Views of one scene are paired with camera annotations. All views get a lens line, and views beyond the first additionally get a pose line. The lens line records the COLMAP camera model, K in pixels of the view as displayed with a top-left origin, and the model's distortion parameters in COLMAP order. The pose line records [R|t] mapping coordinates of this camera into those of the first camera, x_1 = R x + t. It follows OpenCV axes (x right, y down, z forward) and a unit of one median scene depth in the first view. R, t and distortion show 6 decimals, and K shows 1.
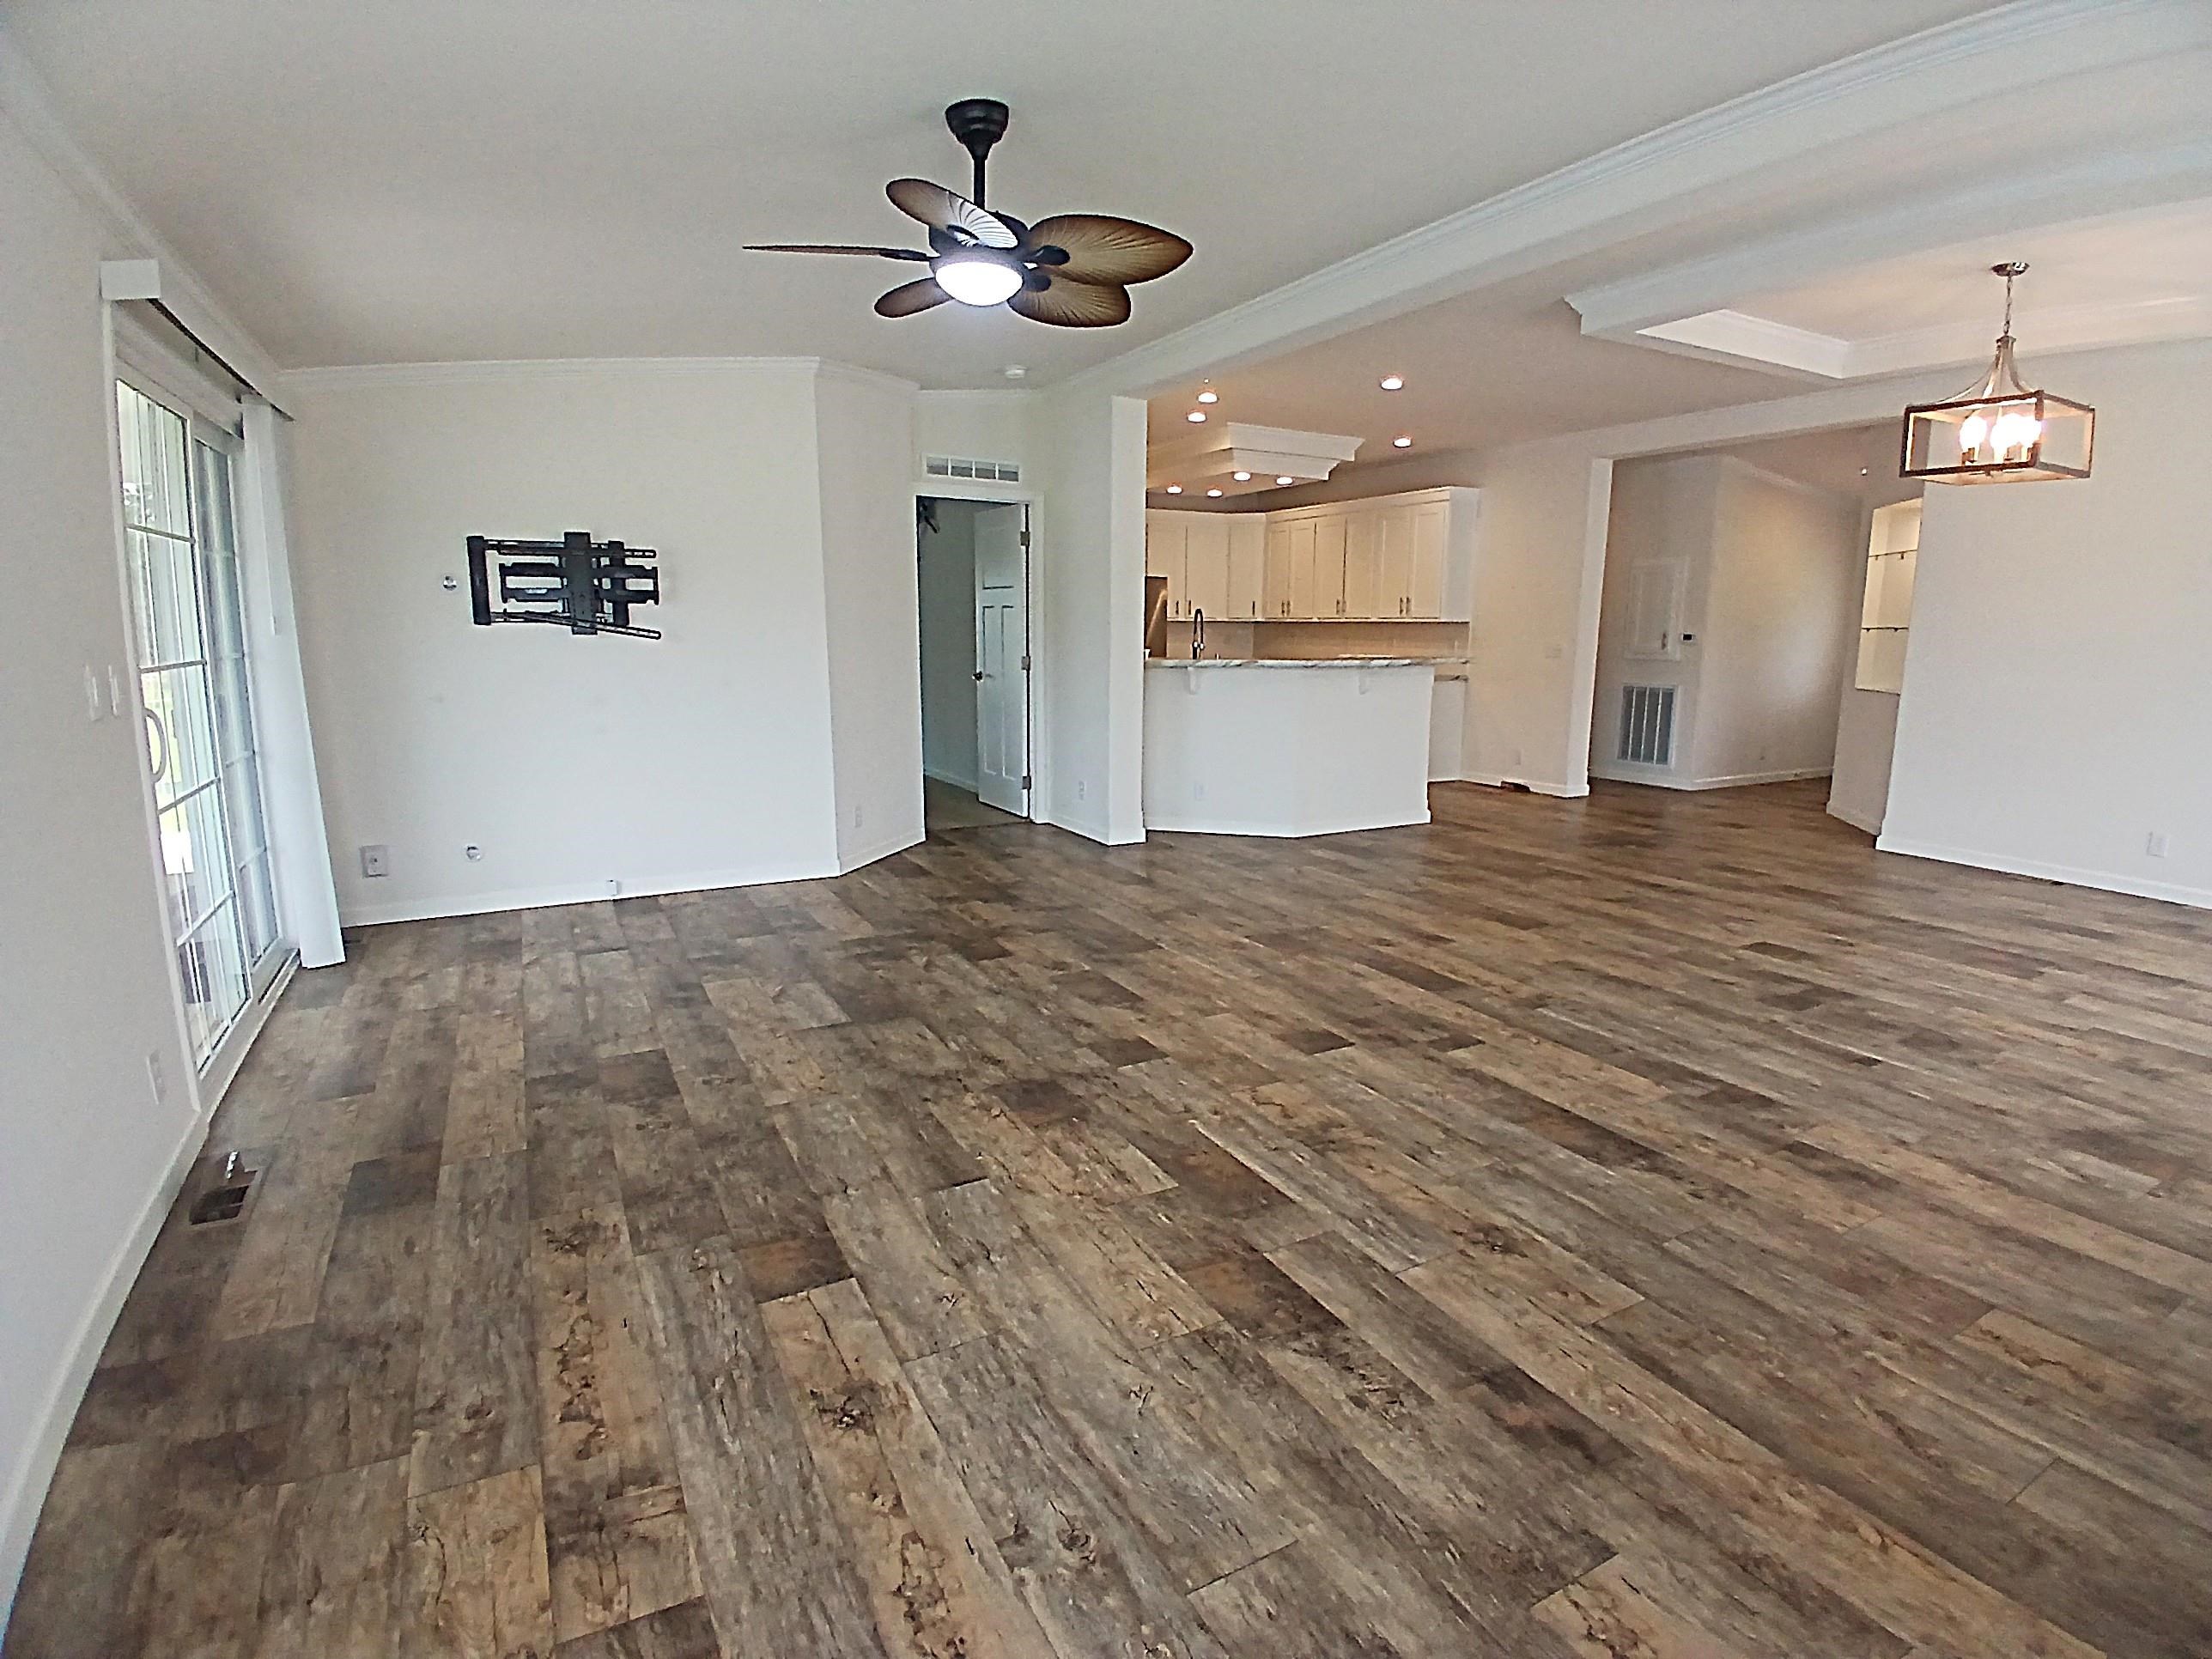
lens RADIAL K [[1103.3, 0, 1143.6], [0, 1103.3, 818.4], [0, 0, 1]] dist [0.007361, -0.049923]
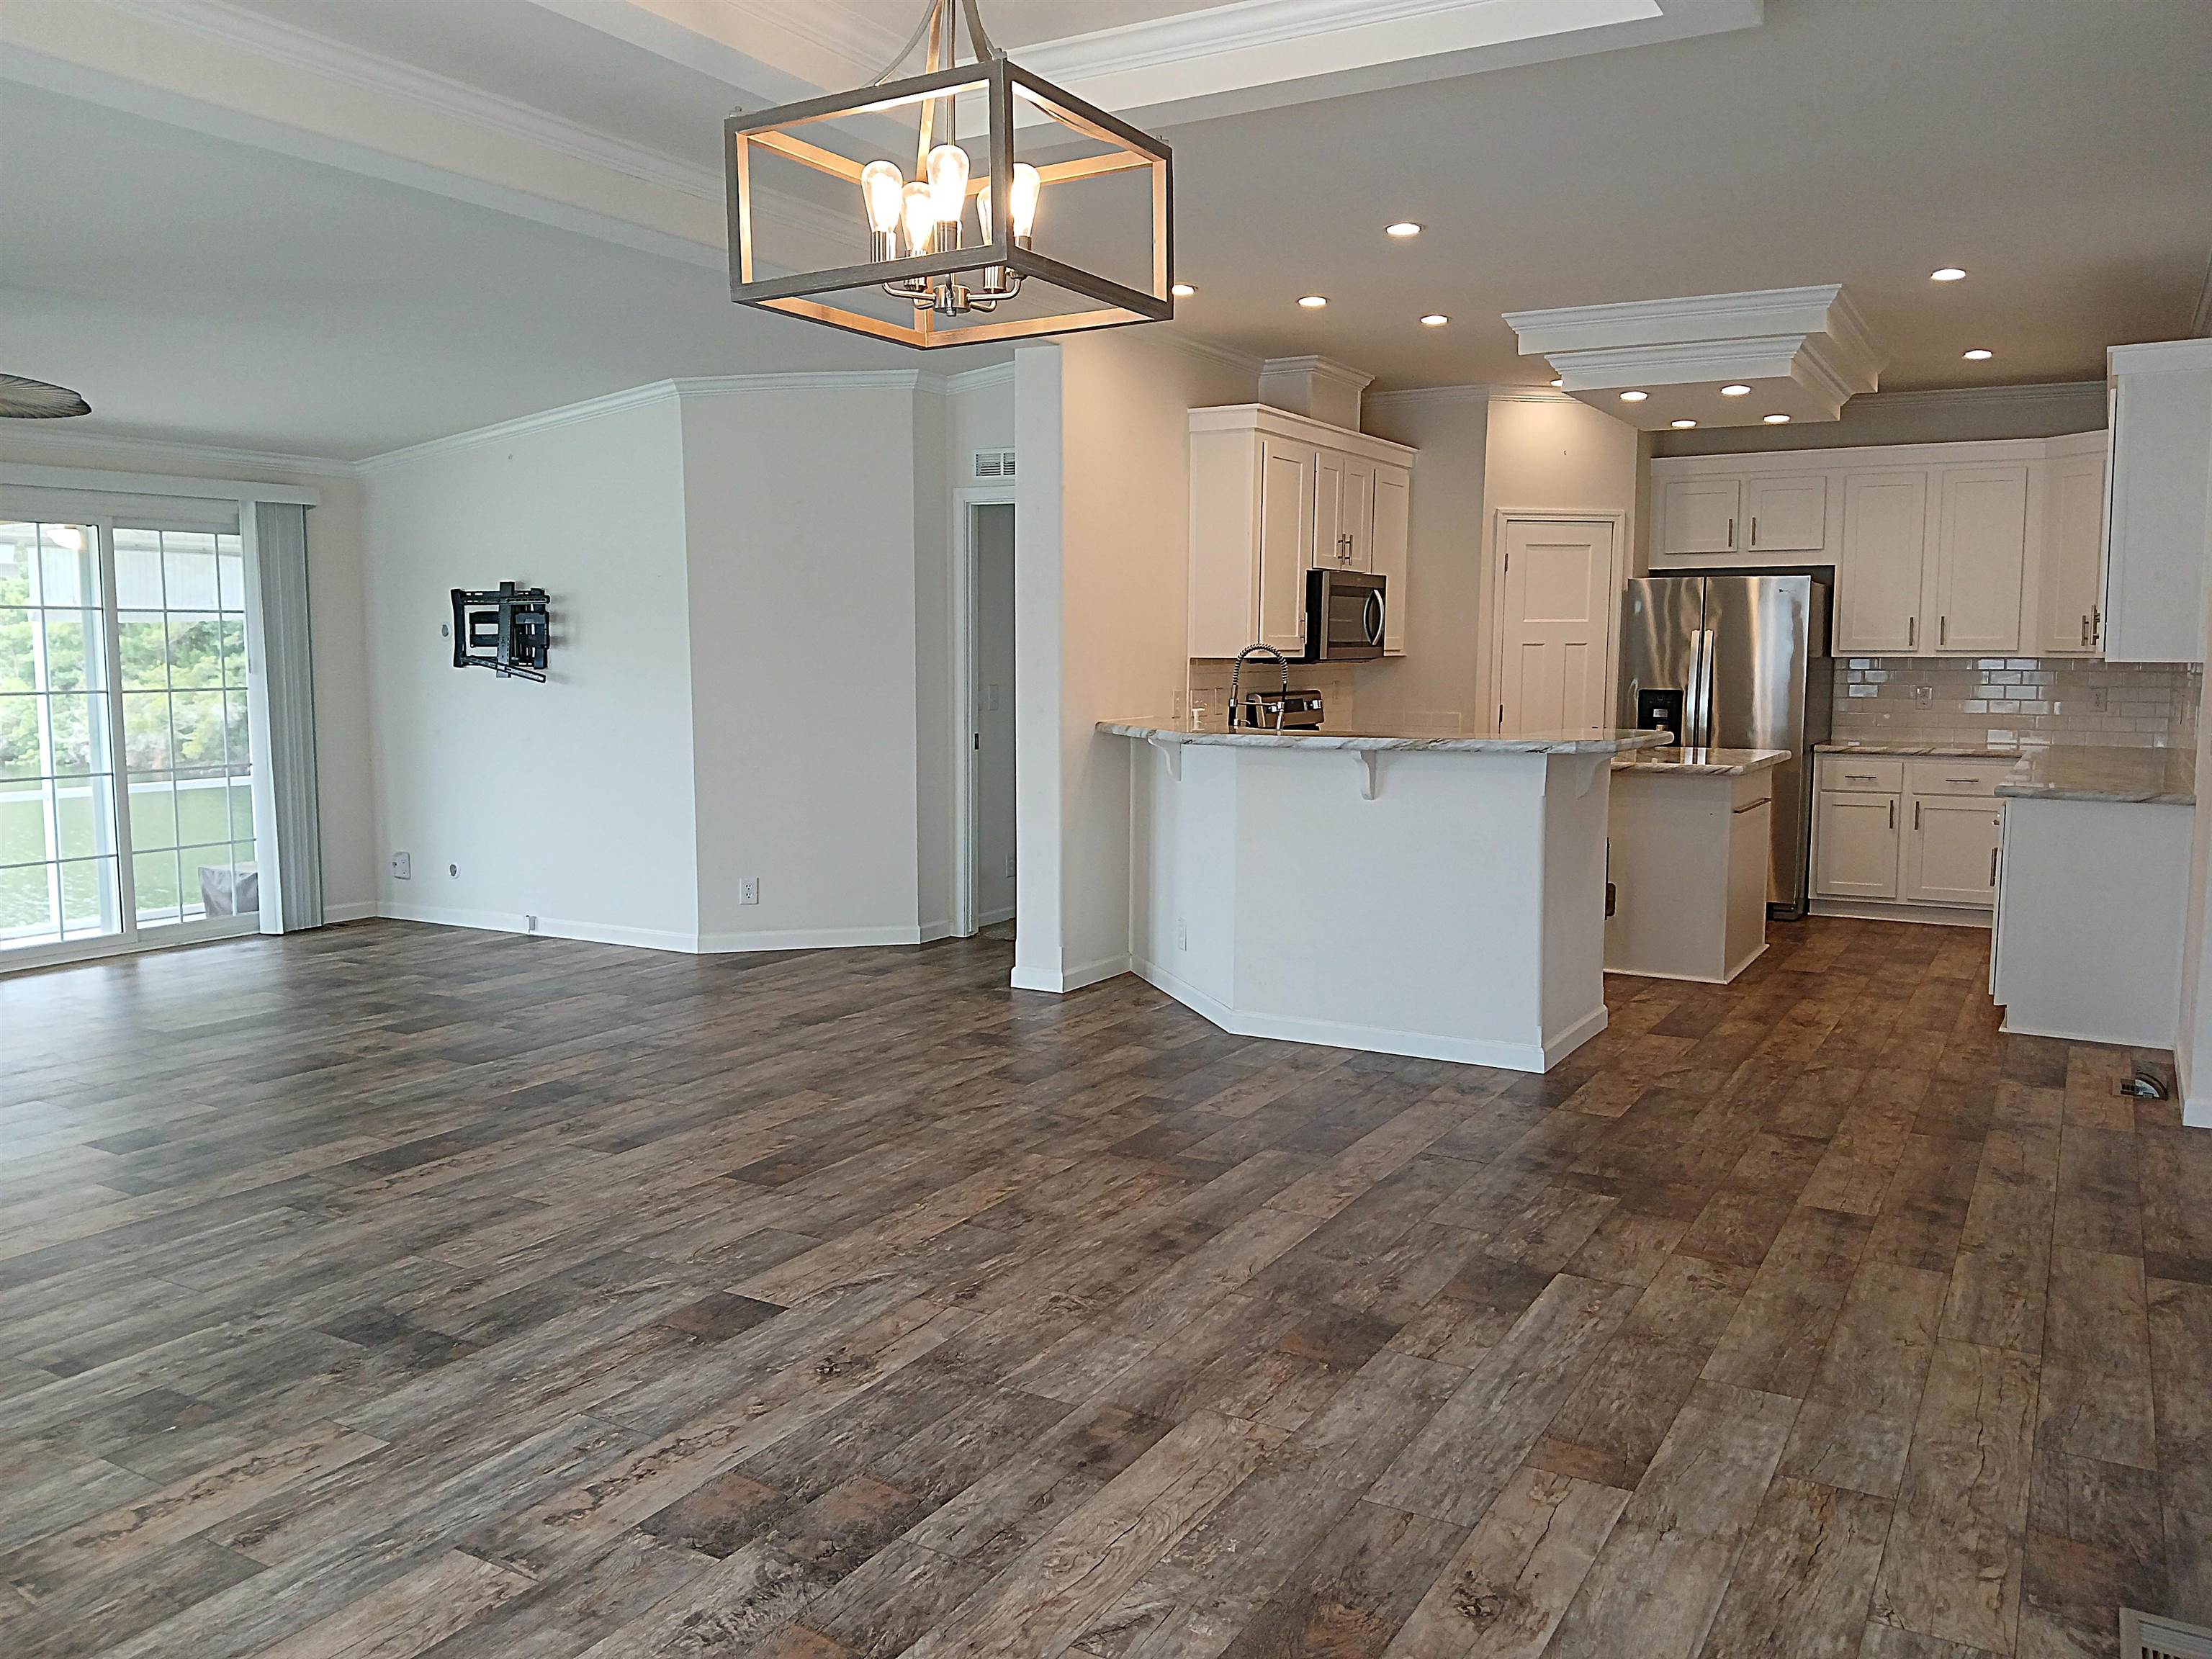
lens RADIAL K [[1705.1, 0, 1084.2], [0, 1705.1, 833.9], [0, 0, 1]] dist [0.088530, -0.179737]
pose [[0.503555, 0.087143, -0.859557, 1.757641], [-0.147102, 0.989021, 0.014092, -0.180173], [0.851348, 0.119346, 0.510845, 0.945674]]
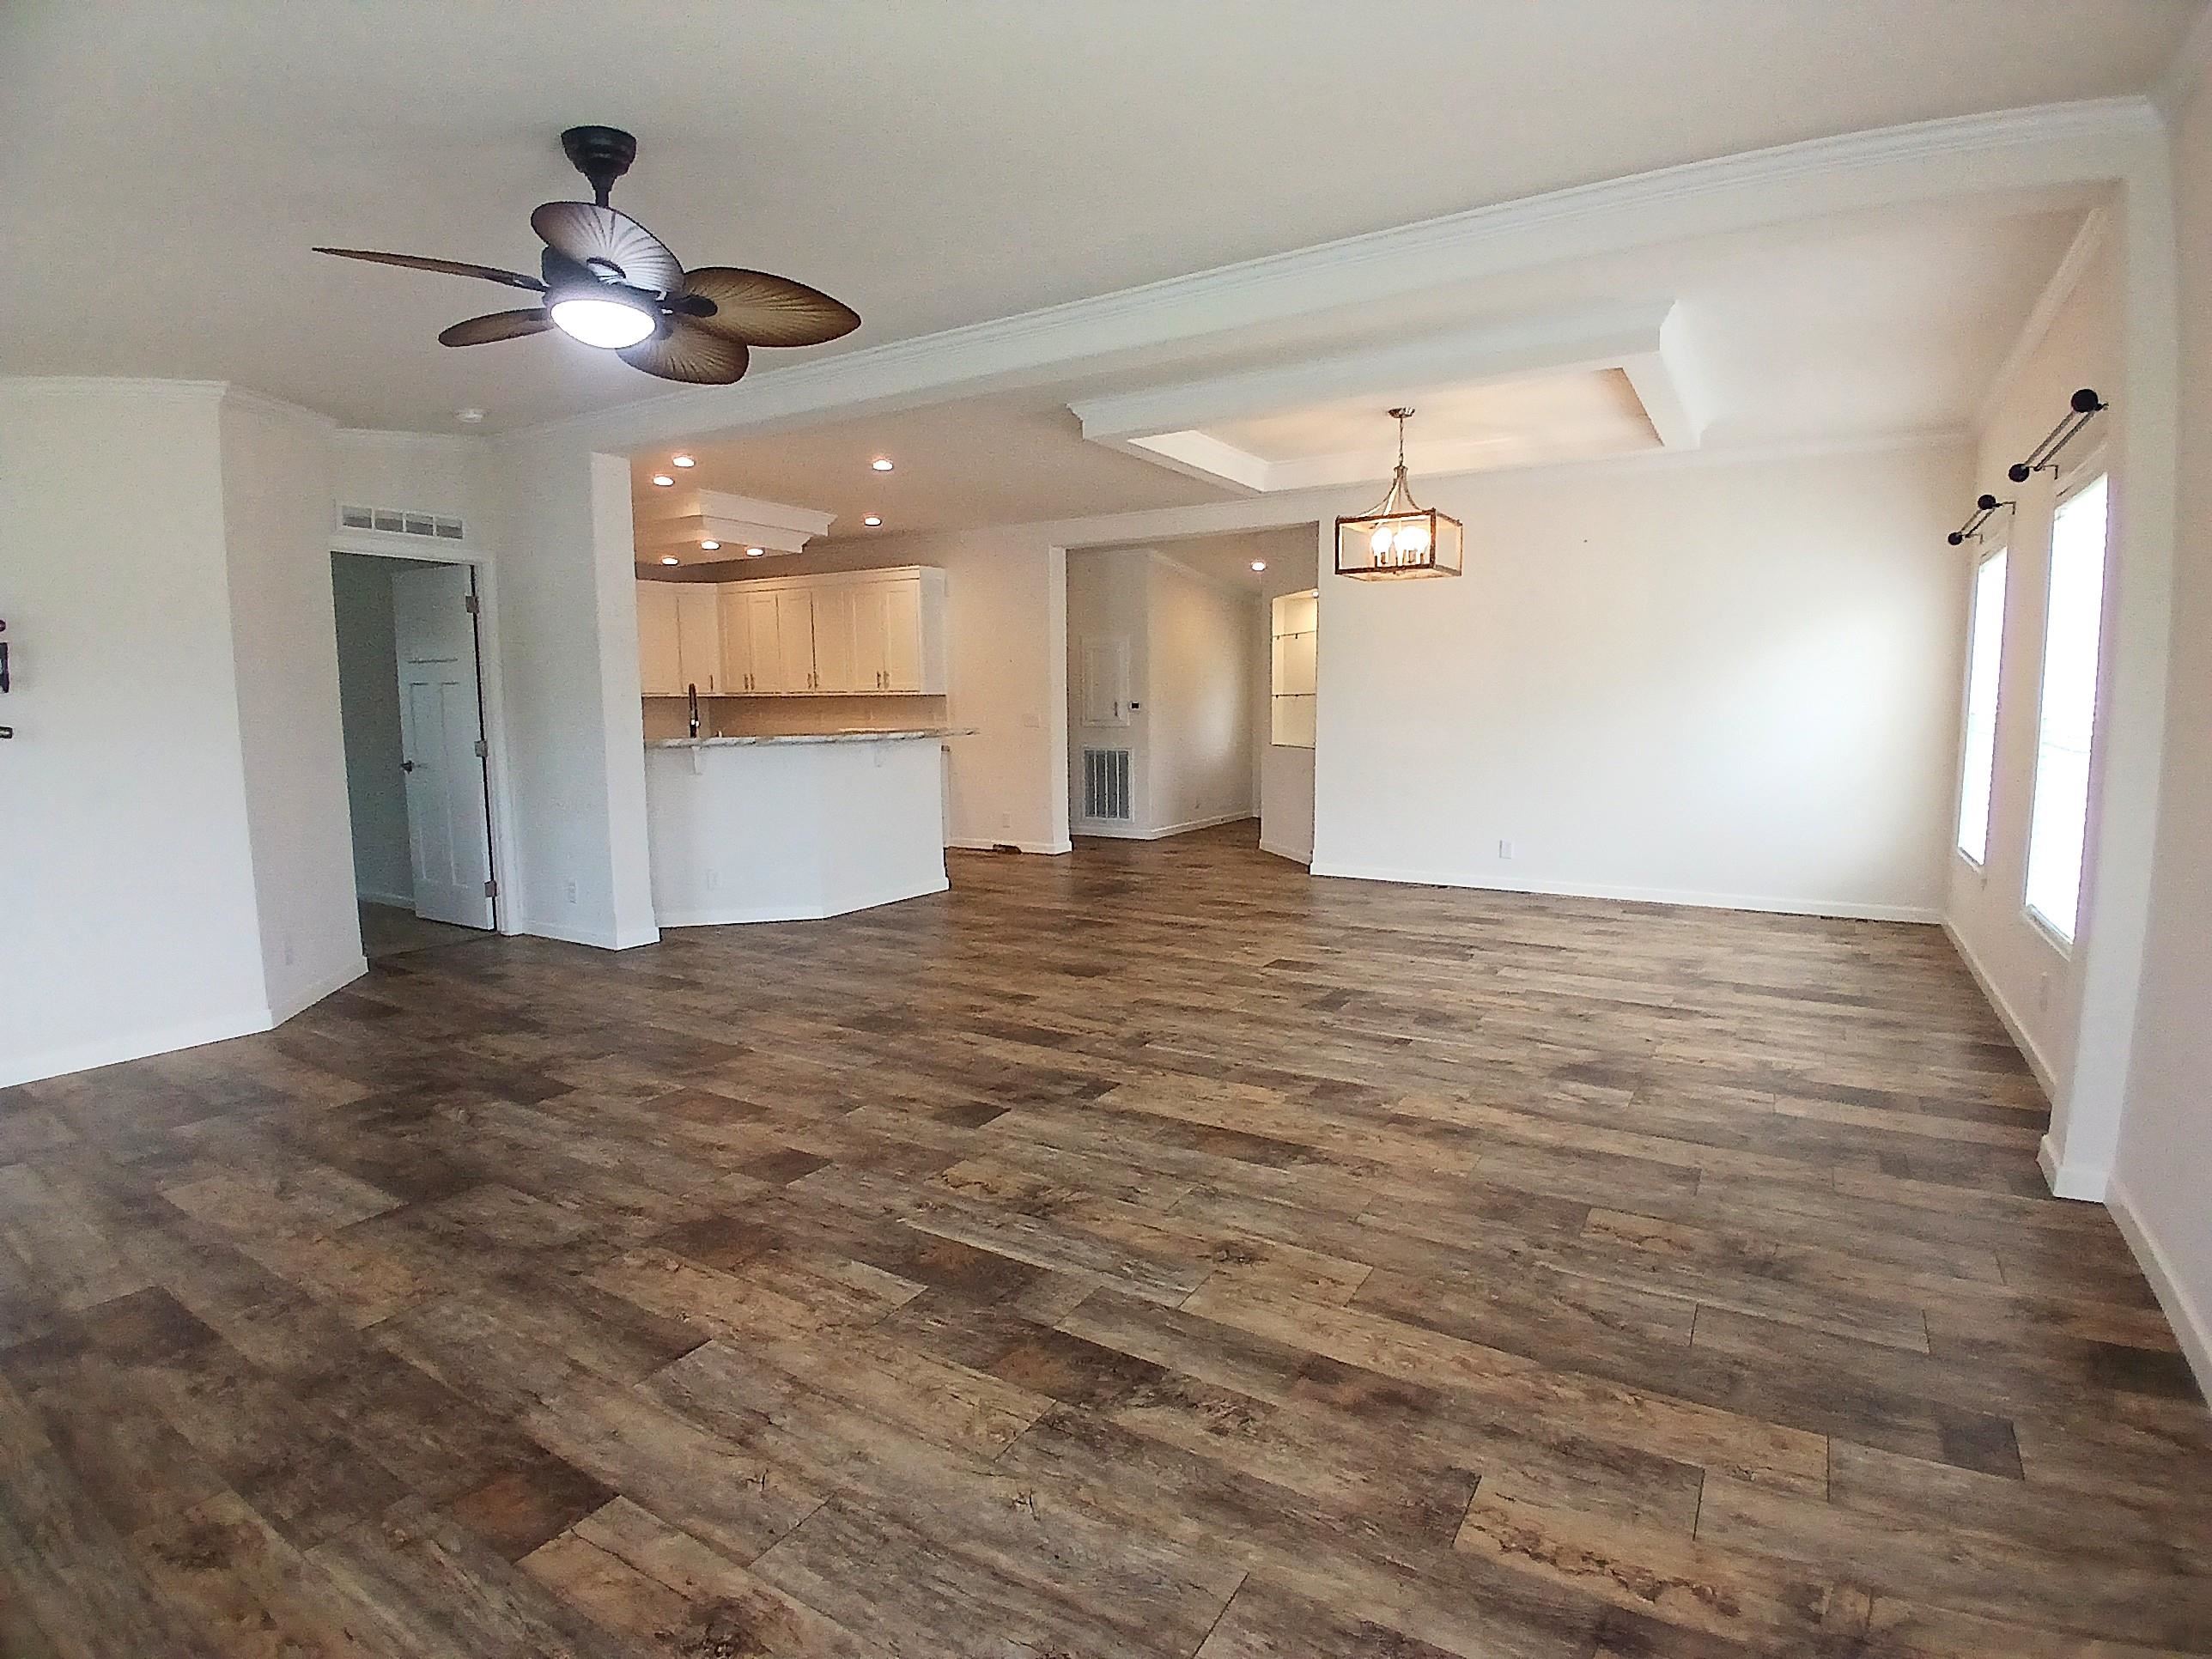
lens RADIAL K [[1103.3, 0, 1143.6], [0, 1103.3, 818.4], [0, 0, 1]] dist [0.007361, -0.049923]
pose [[0.865356, -0.067056, 0.496652, -0.190991], [0.099191, 0.994320, -0.038579, -0.009342], [-0.491244, 0.082648, 0.867092, 0.042546]]
